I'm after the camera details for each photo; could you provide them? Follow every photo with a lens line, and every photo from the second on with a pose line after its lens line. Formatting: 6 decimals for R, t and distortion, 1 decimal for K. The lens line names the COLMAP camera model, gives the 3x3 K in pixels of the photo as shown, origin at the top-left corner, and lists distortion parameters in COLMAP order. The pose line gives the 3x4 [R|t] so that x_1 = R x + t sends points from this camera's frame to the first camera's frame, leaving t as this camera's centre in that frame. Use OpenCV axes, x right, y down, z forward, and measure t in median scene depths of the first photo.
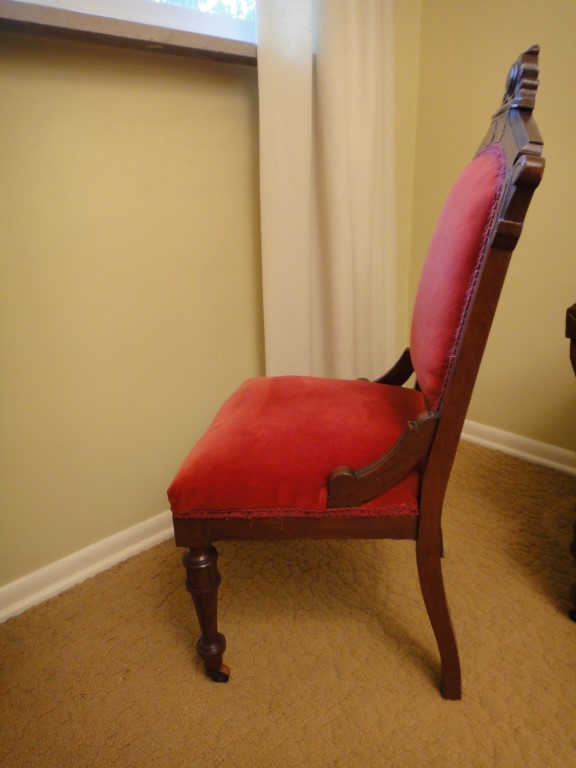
lens RADIAL K [[549.1, 0, 291.0], [0, 549.1, 391.4], [0, 0, 1]] dist [0.011219, -0.000716]
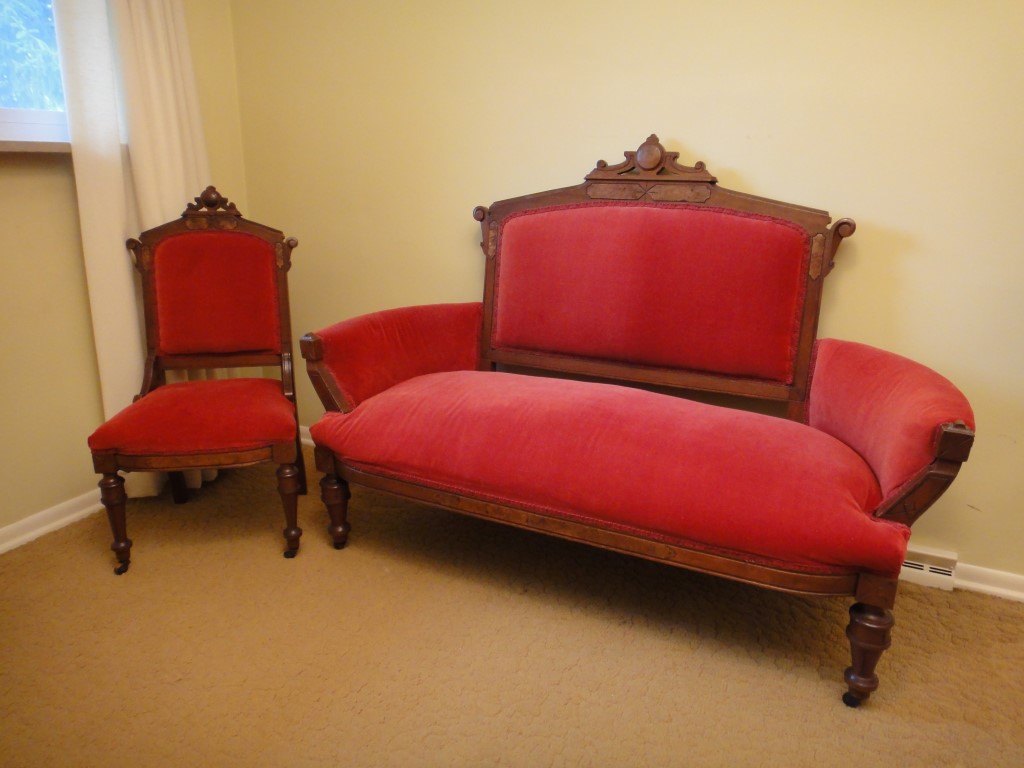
lens RADIAL K [[732.1, 0, 507.2], [0, 732.1, 385.8], [0, 0, 1]] dist [0.011219, -0.000716]
pose [[0.936726, -0.056080, 0.345541, 0.271388], [0.075296, 0.996258, -0.042431, 0.094394], [-0.341869, 0.065764, 0.937444, -0.966956]]
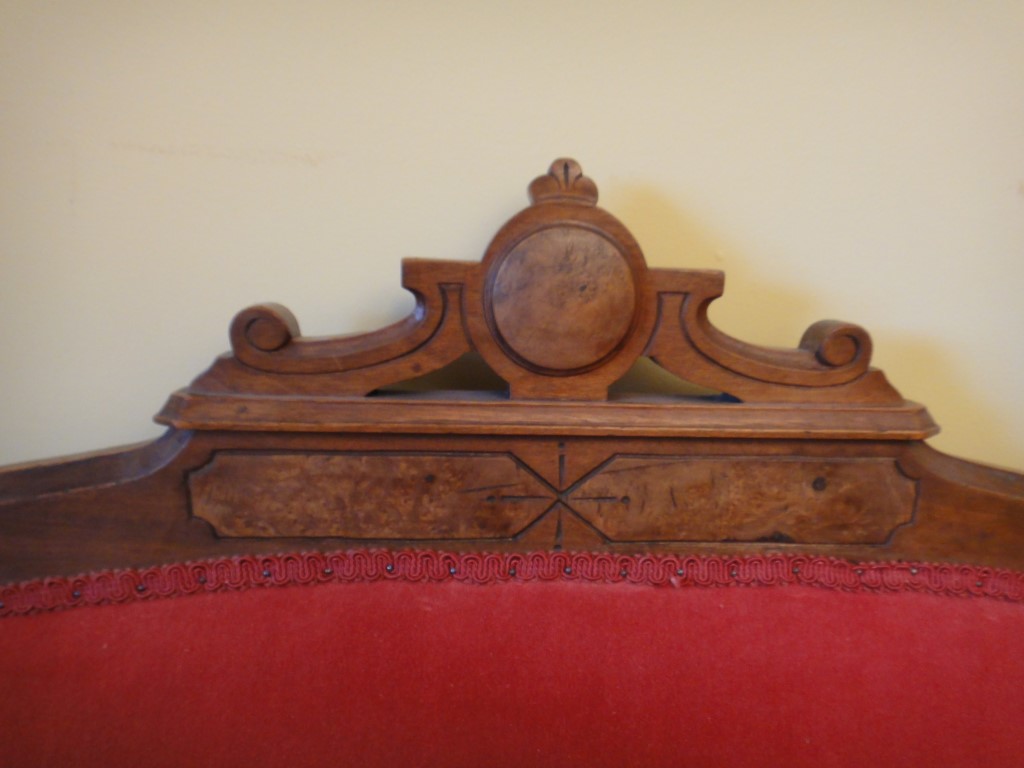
lens RADIAL K [[732.1, 0, 518.2], [0, 732.1, 375.1], [0, 0, 1]] dist [0.011219, -0.000716]
pose [[0.646696, -0.175586, 0.742263, 0.971160], [0.203335, 0.977613, 0.054104, -0.472722], [-0.735146, 0.115939, 0.667921, 0.308425]]
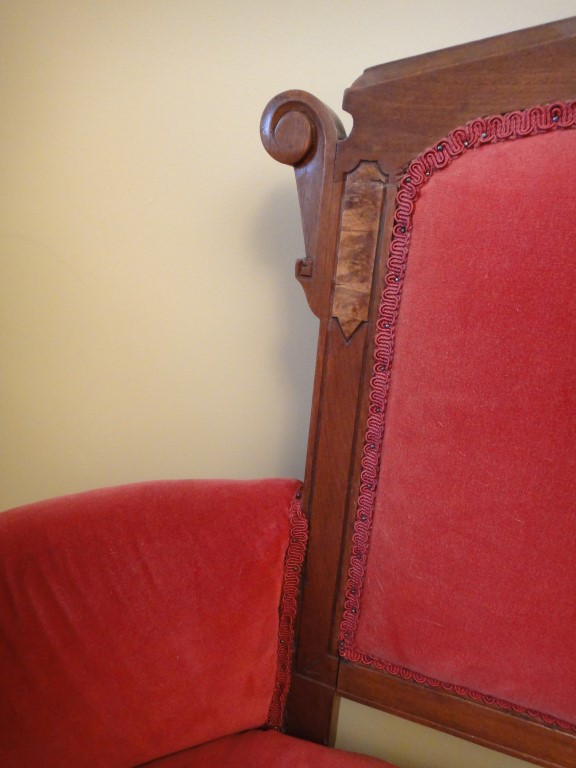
lens RADIAL K [[549.1, 0, 291.3], [0, 549.1, 382.6], [0, 0, 1]] dist [0.011219, -0.000716]
pose [[0.877747, -0.138241, 0.458747, 0.726828], [0.102572, 0.989490, 0.101920, -0.329676], [-0.468015, -0.042405, 0.882702, 0.541560]]
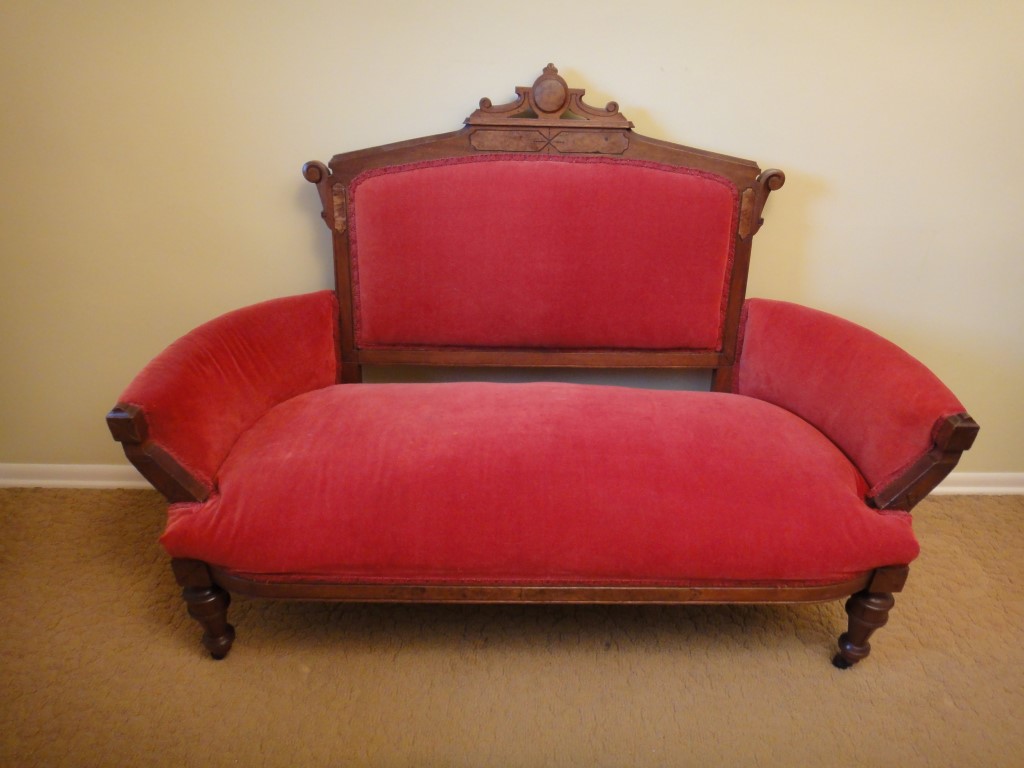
lens RADIAL K [[732.1, 0, 512.6], [0, 732.1, 381.1], [0, 0, 1]] dist [0.011219, -0.000716]
pose [[0.665633, -0.318218, 0.675033, 0.086507], [0.204492, 0.947685, 0.245104, -0.331122], [-0.717715, -0.025110, 0.695884, -0.411579]]
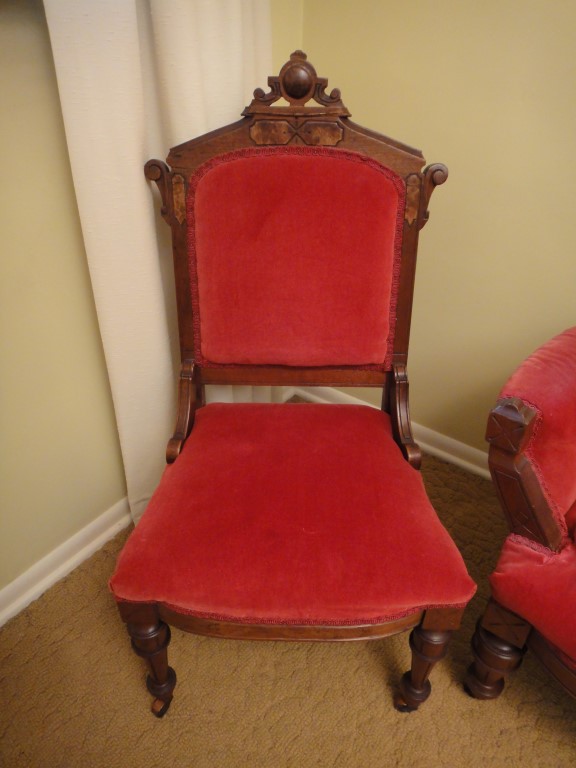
lens RADIAL K [[549.1, 0, 290.1], [0, 549.1, 389.5], [0, 0, 1]] dist [0.011219, -0.000716]
pose [[0.981723, -0.062030, 0.179925, 0.067592], [0.014280, 0.966737, 0.255372, -0.321073], [-0.189780, -0.248135, 0.949954, 0.265506]]
